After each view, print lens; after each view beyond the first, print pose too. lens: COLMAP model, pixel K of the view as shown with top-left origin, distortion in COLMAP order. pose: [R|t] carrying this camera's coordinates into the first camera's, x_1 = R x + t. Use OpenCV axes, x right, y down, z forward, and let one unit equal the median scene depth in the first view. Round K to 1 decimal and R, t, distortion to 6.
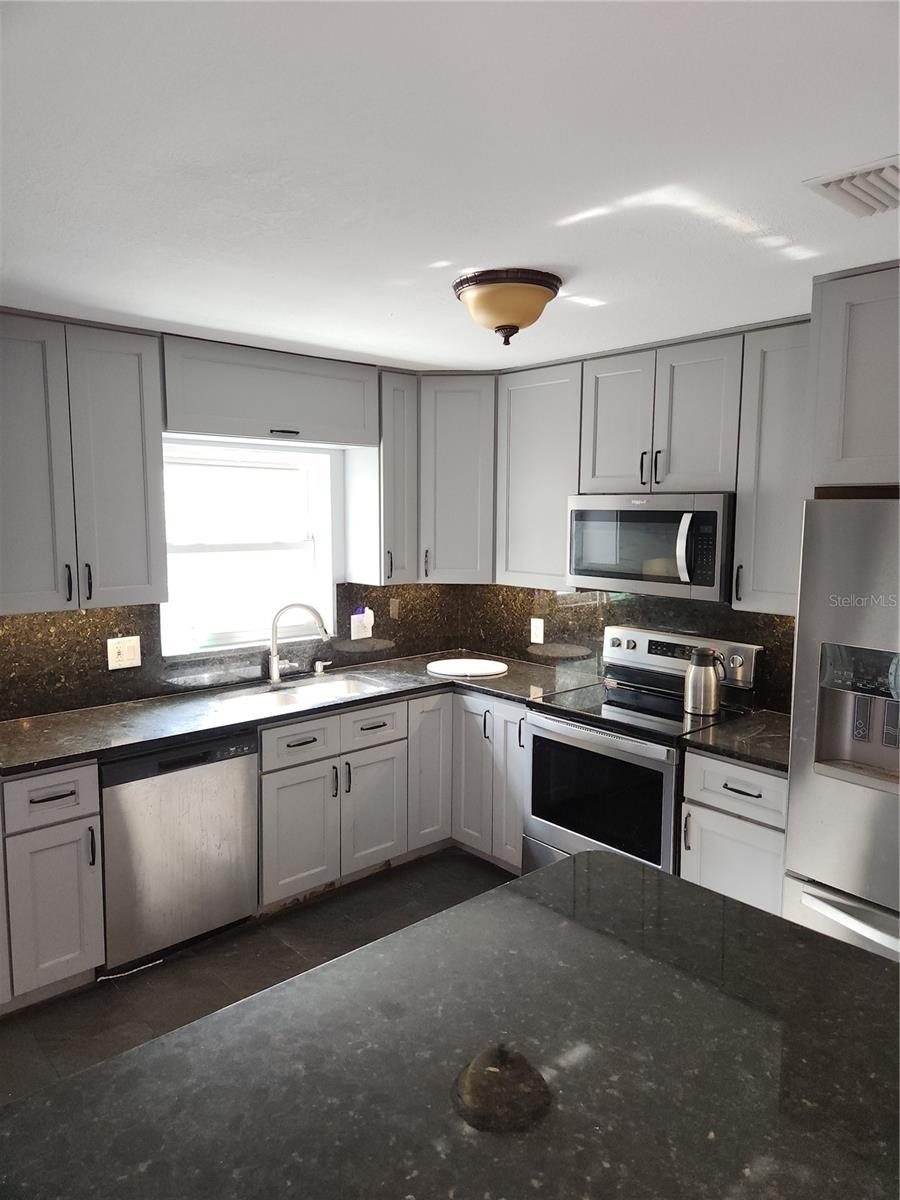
lens RADIAL K [[797.7, 0, 438.8], [0, 797.7, 598.0], [0, 0, 1]] dist [0.070595, -0.035108]
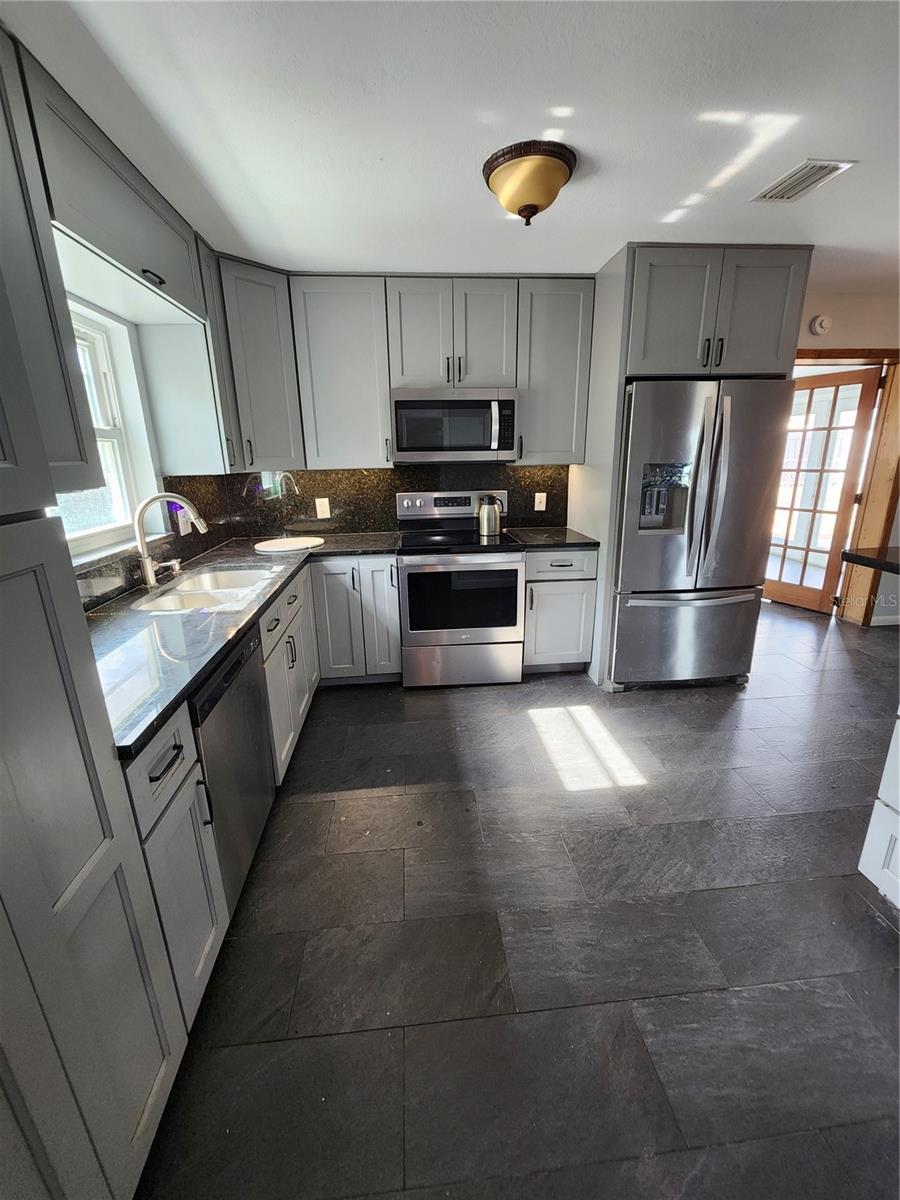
lens RADIAL K [[485.7, 0, 445.5], [0, 485.7, 596.0], [0, 0, 1]] dist [0.007599, 0.001485]
pose [[0.594274, -0.243511, 0.766512, -0.553814], [0.112509, 0.968861, 0.220566, 0.039010], [-0.796354, -0.044837, 0.603166, 0.513337]]
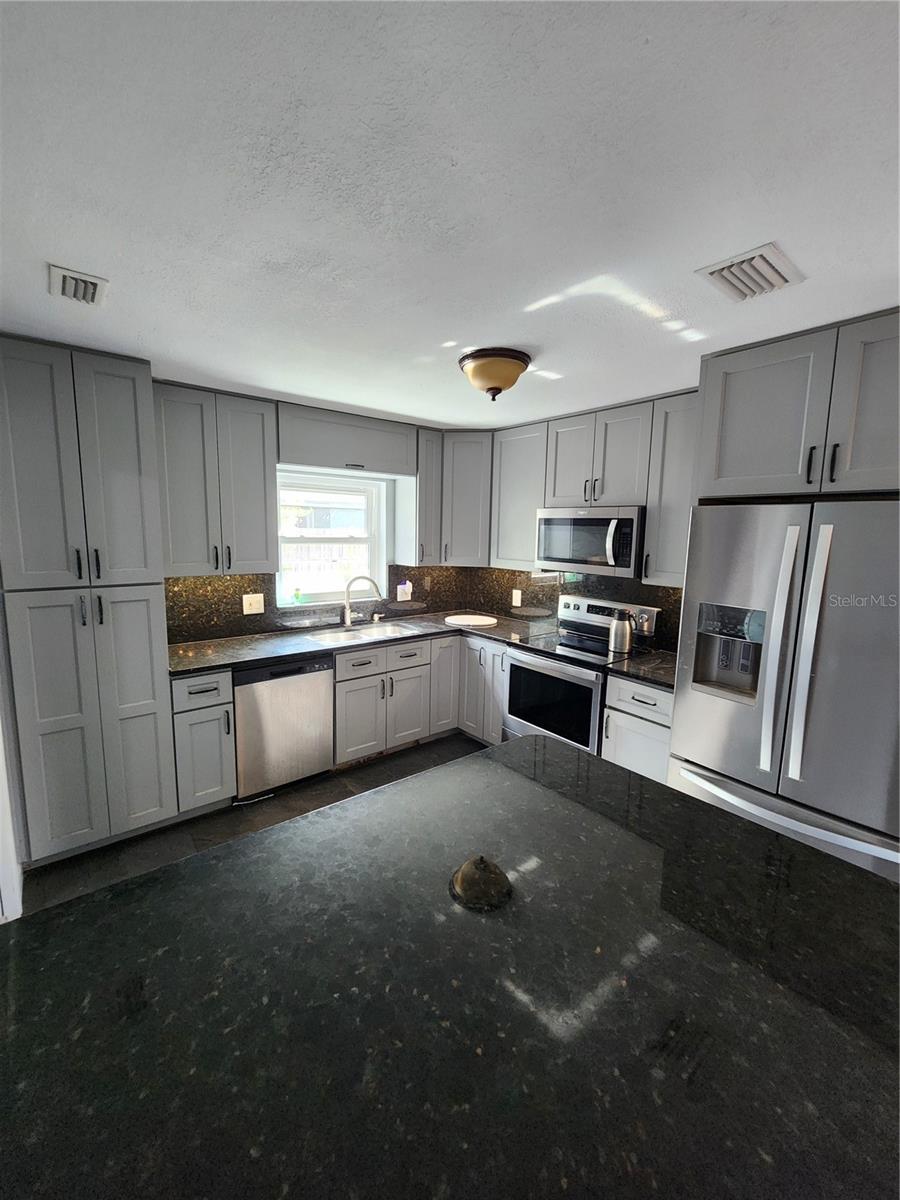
lens RADIAL K [[485.7, 0, 441.9], [0, 485.7, 594.9], [0, 0, 1]] dist [0.007599, 0.001485]
pose [[0.998705, 0.020990, -0.046333, 0.030048], [-0.020010, 0.999568, 0.021511, 0.024154], [0.046765, -0.020556, 0.998694, 0.063634]]
